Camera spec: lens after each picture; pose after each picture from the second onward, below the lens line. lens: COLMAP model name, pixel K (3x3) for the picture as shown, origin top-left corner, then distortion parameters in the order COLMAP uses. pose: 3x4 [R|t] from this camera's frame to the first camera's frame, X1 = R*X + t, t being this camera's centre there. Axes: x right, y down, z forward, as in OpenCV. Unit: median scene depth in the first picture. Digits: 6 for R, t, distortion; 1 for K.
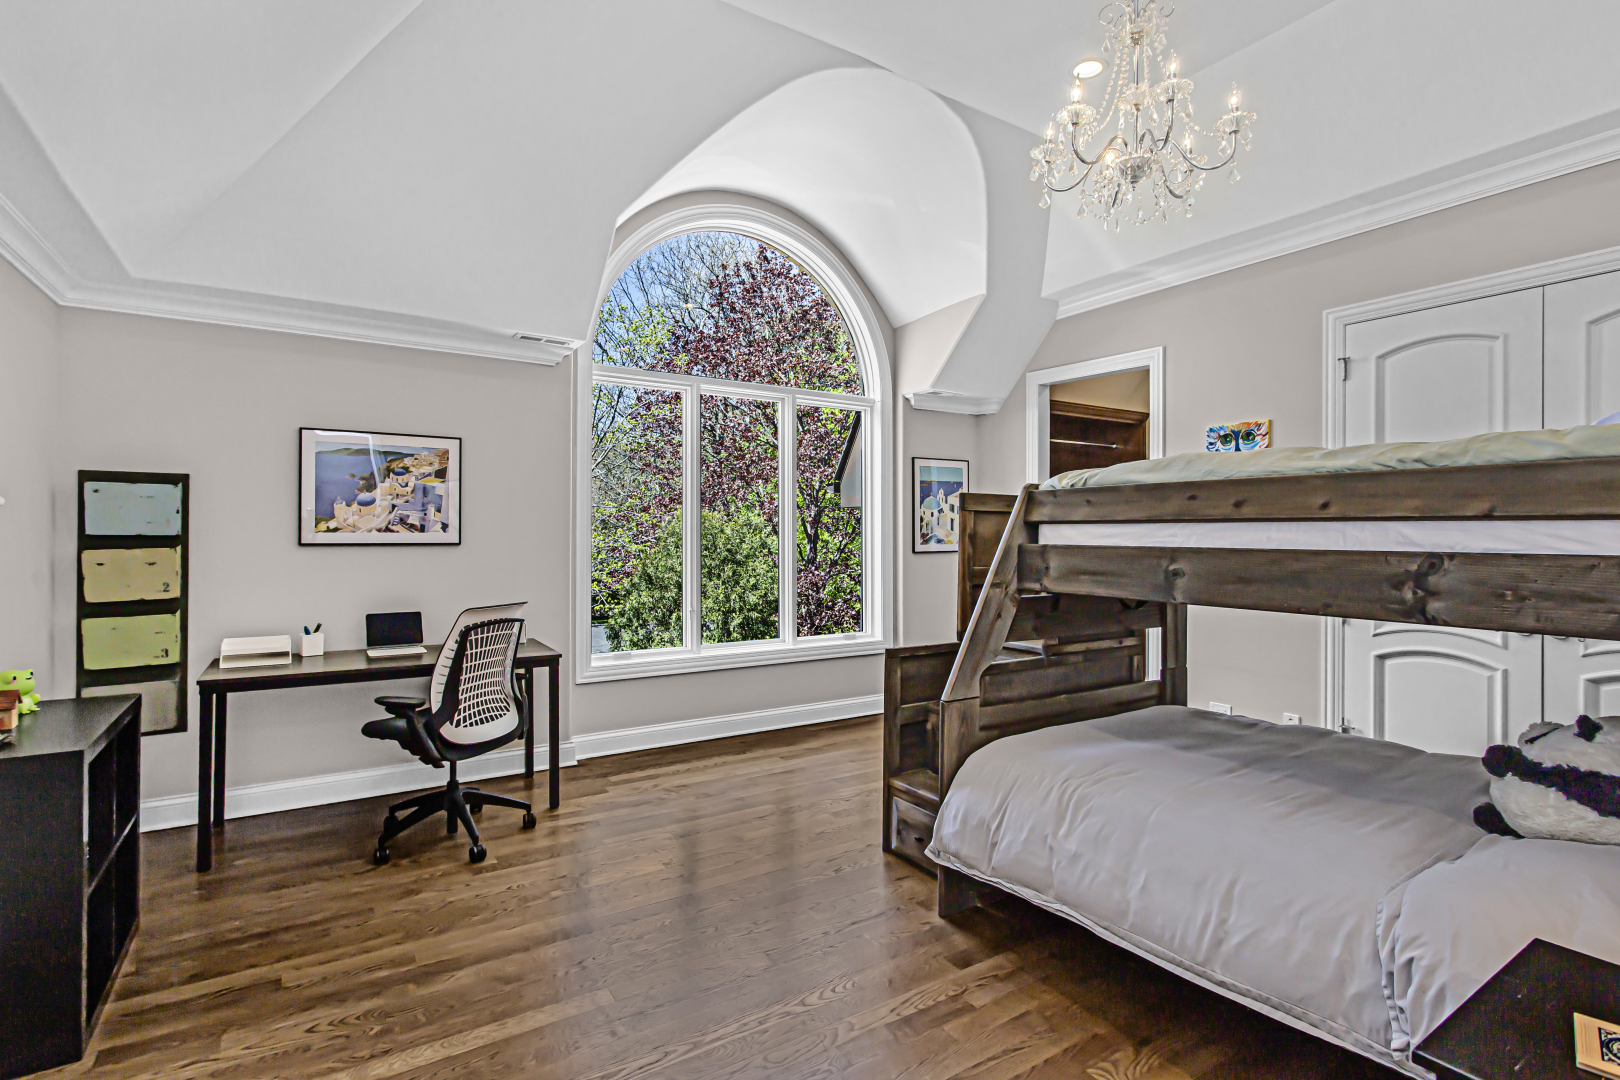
lens RADIAL K [[771.1, 0, 810.0], [0, 771.1, 540.0], [0, 0, 1]] dist [-0.000768, -0.000051]
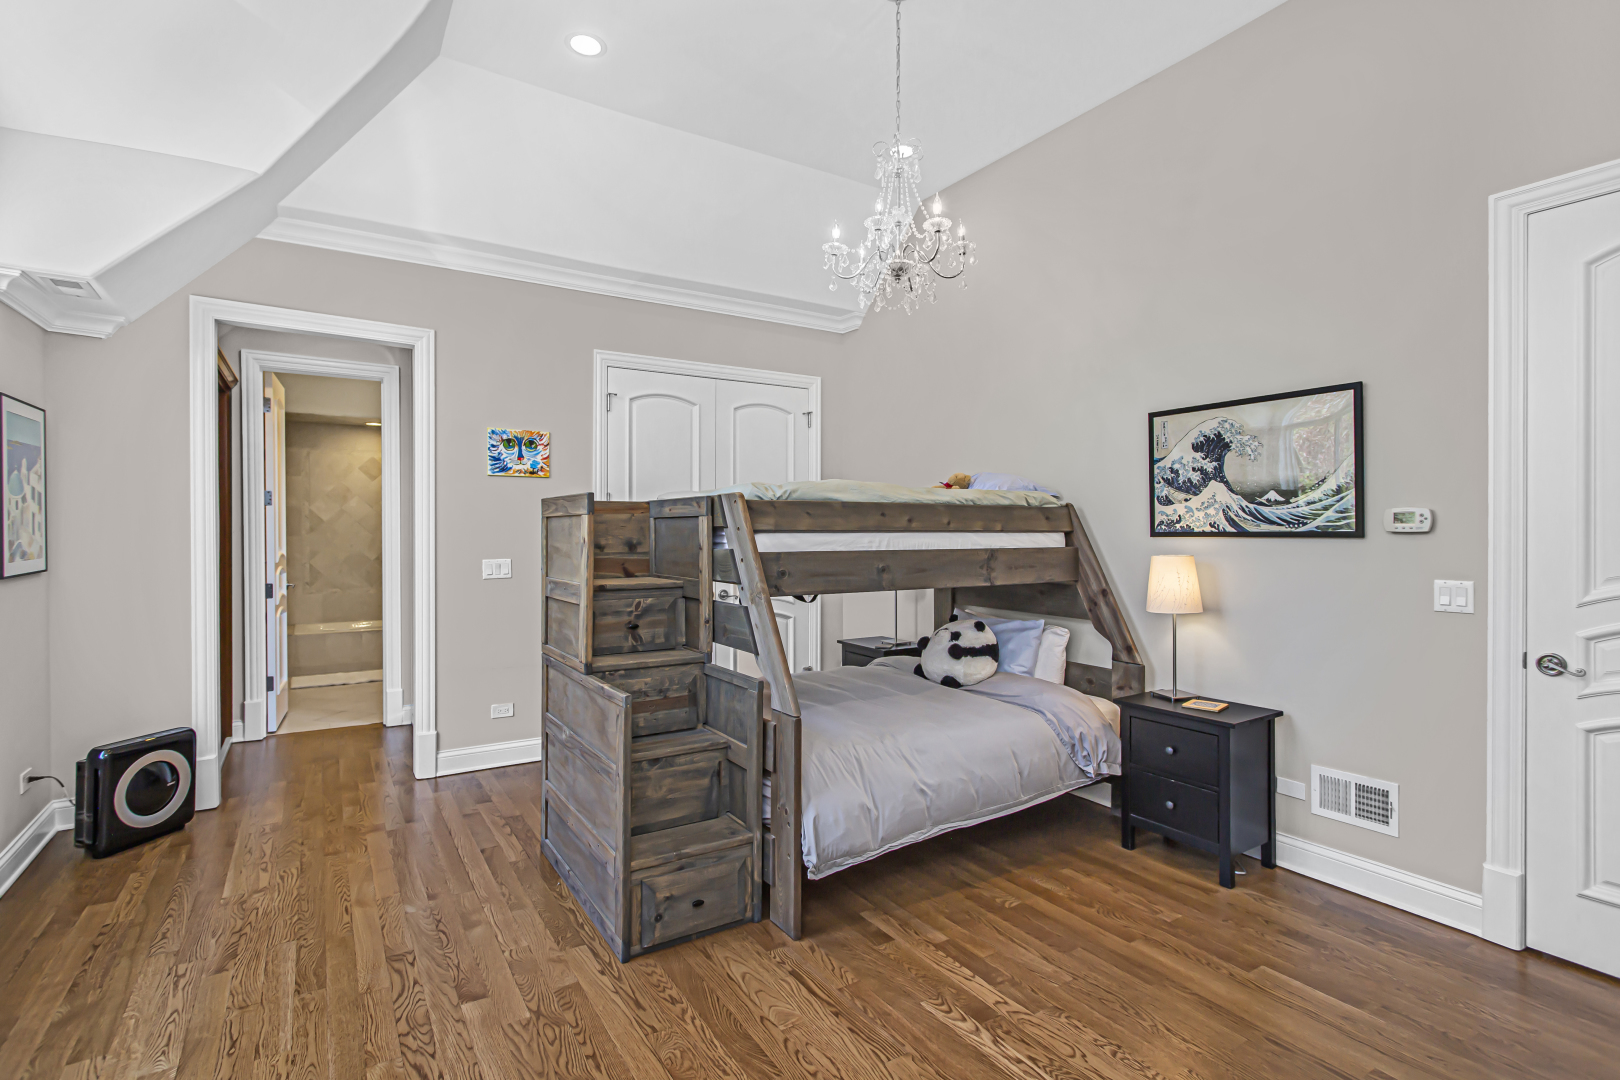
lens RADIAL K [[771.1, 0, 810.0], [0, 771.1, 540.0], [0, 0, 1]] dist [-0.000768, -0.000051]
pose [[0.004668, -0.015968, 0.999862, -0.799291], [0.006601, 0.999851, 0.015937, -0.028184], [-0.999967, 0.006526, 0.004772, 0.991567]]
